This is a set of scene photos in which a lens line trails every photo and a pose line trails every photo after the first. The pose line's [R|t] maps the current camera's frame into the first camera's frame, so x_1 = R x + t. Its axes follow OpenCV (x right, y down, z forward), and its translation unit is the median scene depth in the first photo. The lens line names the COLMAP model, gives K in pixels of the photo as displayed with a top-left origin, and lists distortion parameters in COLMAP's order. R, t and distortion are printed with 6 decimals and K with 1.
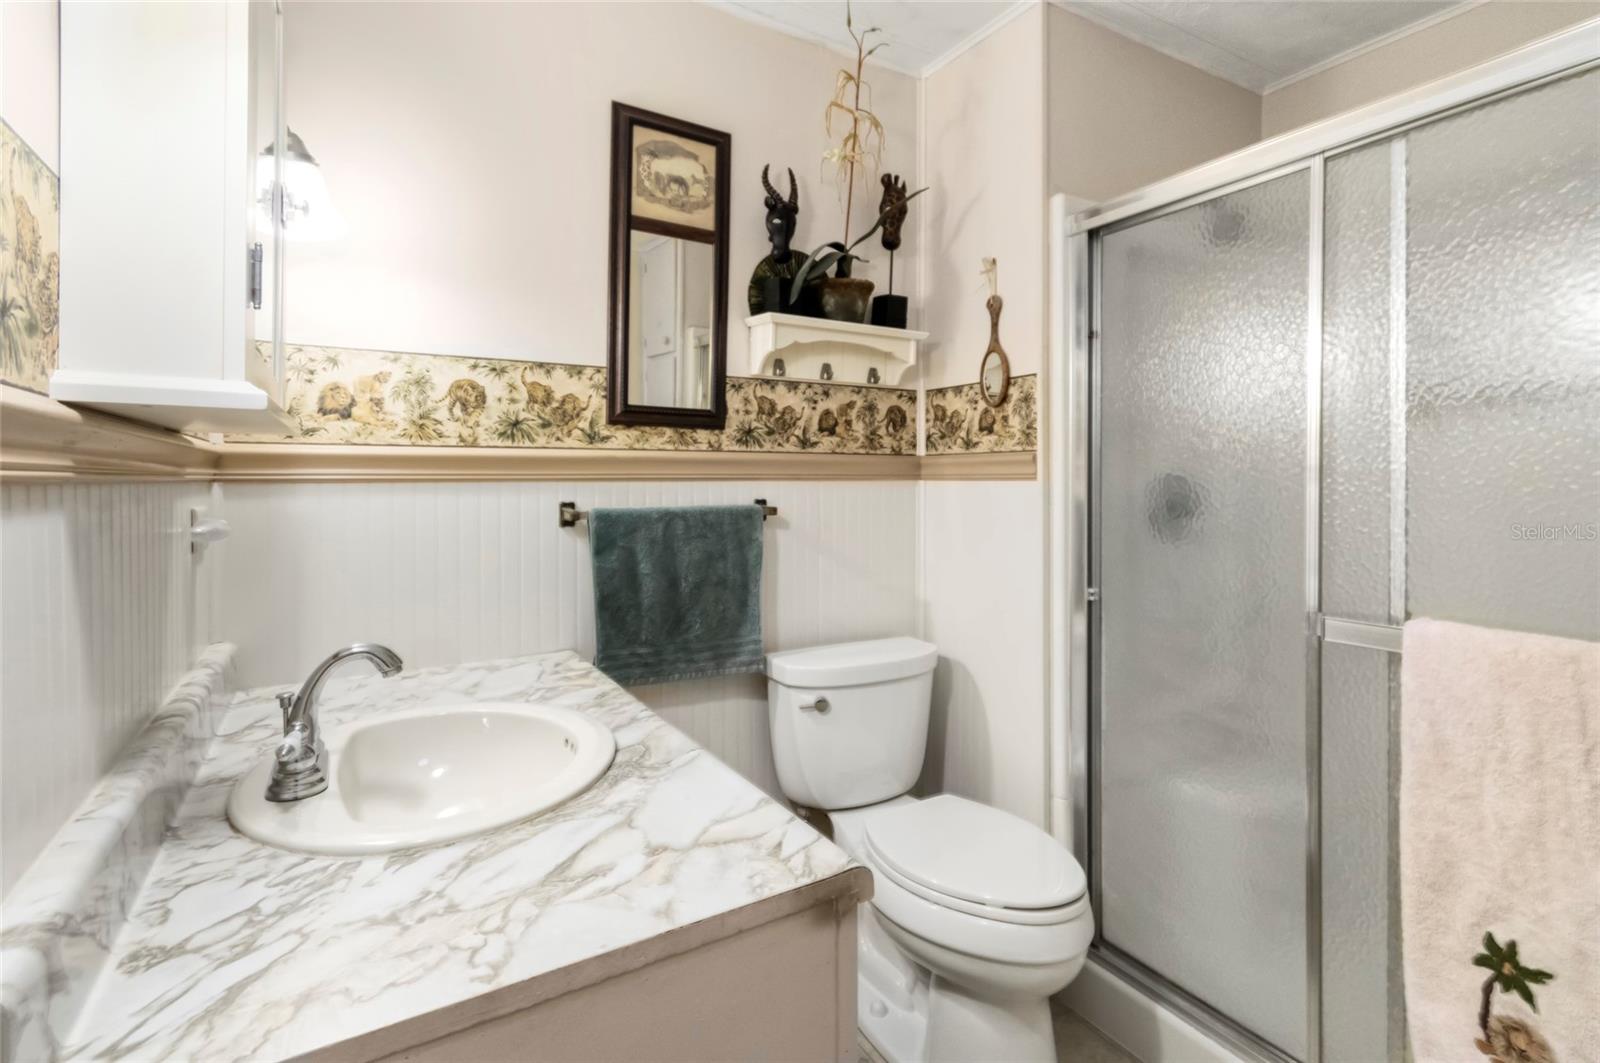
lens RADIAL K [[772.9, 0, 805.2], [0, 772.9, 470.7], [0, 0, 1]] dist [0.001110, 0.000176]
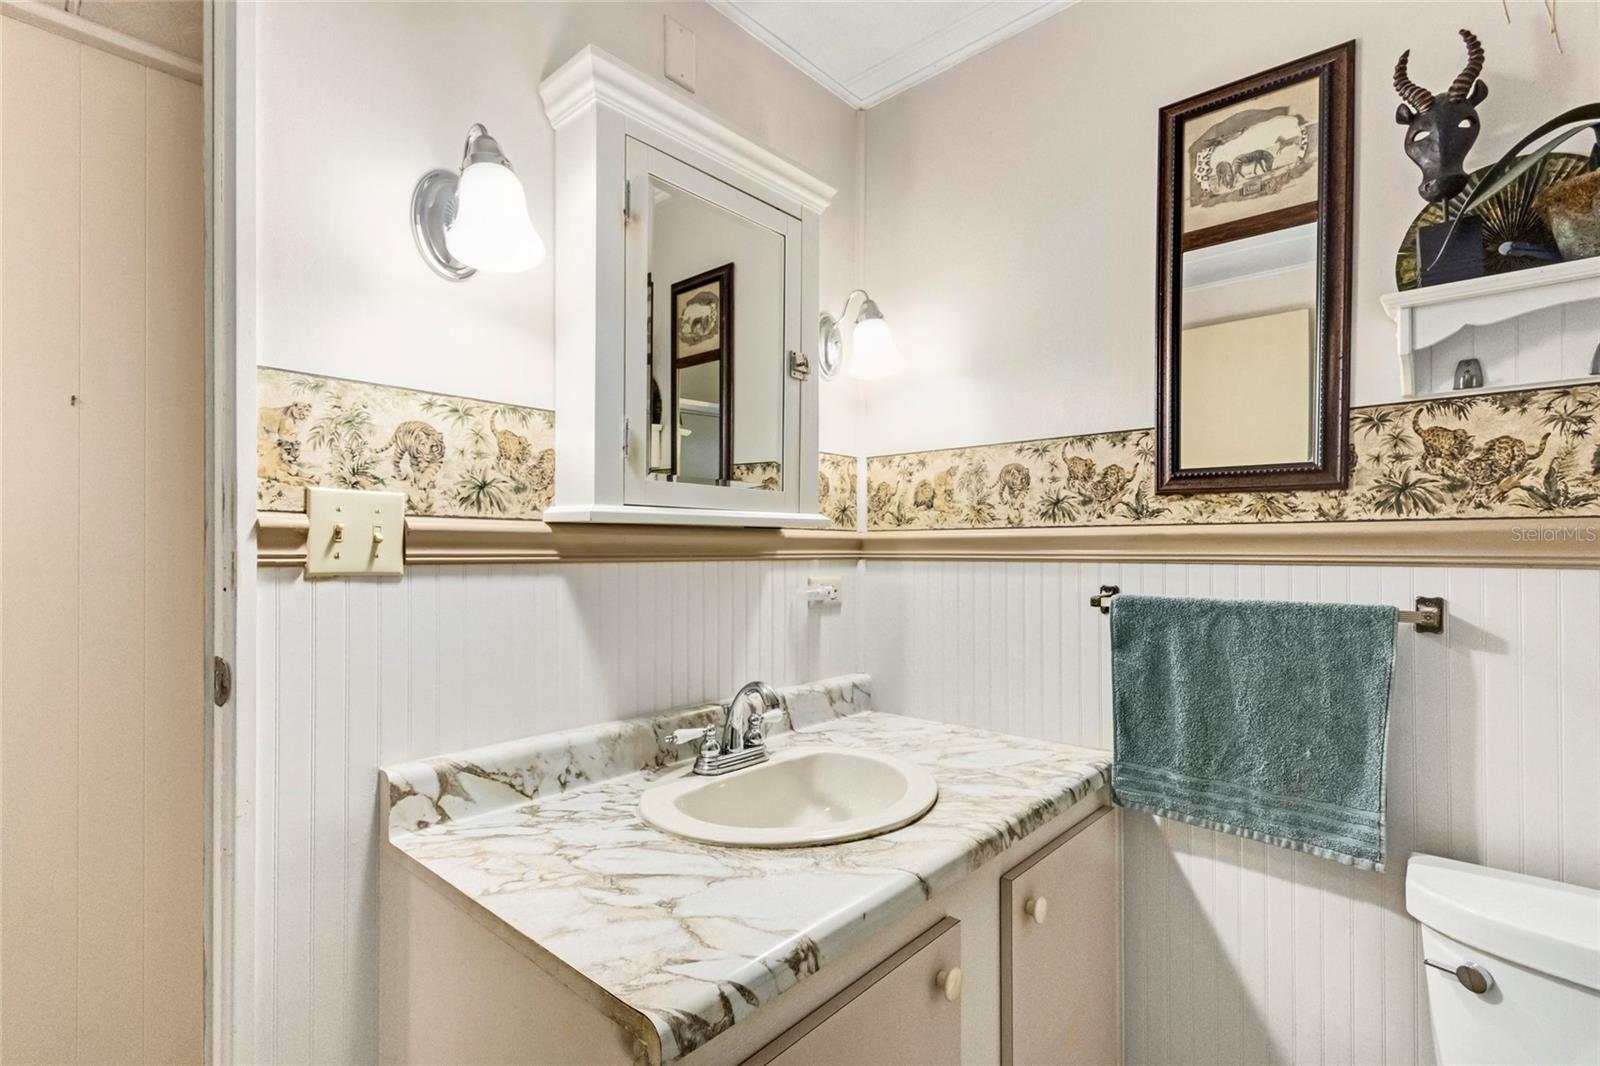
lens RADIAL K [[737.2, 0, 804.6], [0, 737.2, 537.0], [0, 0, 1]] dist [0.000132, -0.000153]
pose [[0.292029, -0.016764, -0.956262, 0.397509], [0.004123, 0.999859, -0.016269, -0.003756], [0.956400, 0.000809, 0.292057, 0.404495]]
